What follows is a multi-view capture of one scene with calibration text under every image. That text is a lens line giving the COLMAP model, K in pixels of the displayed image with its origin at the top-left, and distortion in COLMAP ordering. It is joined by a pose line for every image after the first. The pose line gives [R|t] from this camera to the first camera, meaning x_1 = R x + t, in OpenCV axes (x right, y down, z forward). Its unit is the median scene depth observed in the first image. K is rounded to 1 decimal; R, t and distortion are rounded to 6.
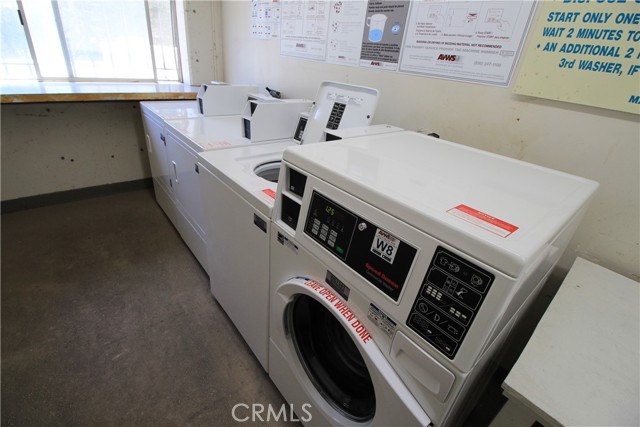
lens RADIAL K [[297.8, 0, 320.0], [0, 297.8, 213.5], [0, 0, 1]] dist [-0.017844, -0.000445]
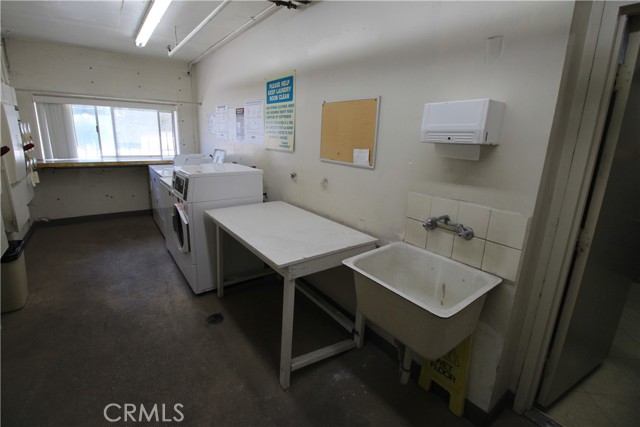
lens RADIAL K [[297.6, 0, 320.0], [0, 297.6, 213.5], [0, 0, 1]] dist [-0.001080, -0.000129]
pose [[0.996058, -0.039940, -0.079205, 0.616785], [0.020147, 0.971427, -0.236480, 0.391484], [0.086387, 0.233952, 0.968403, -0.686979]]
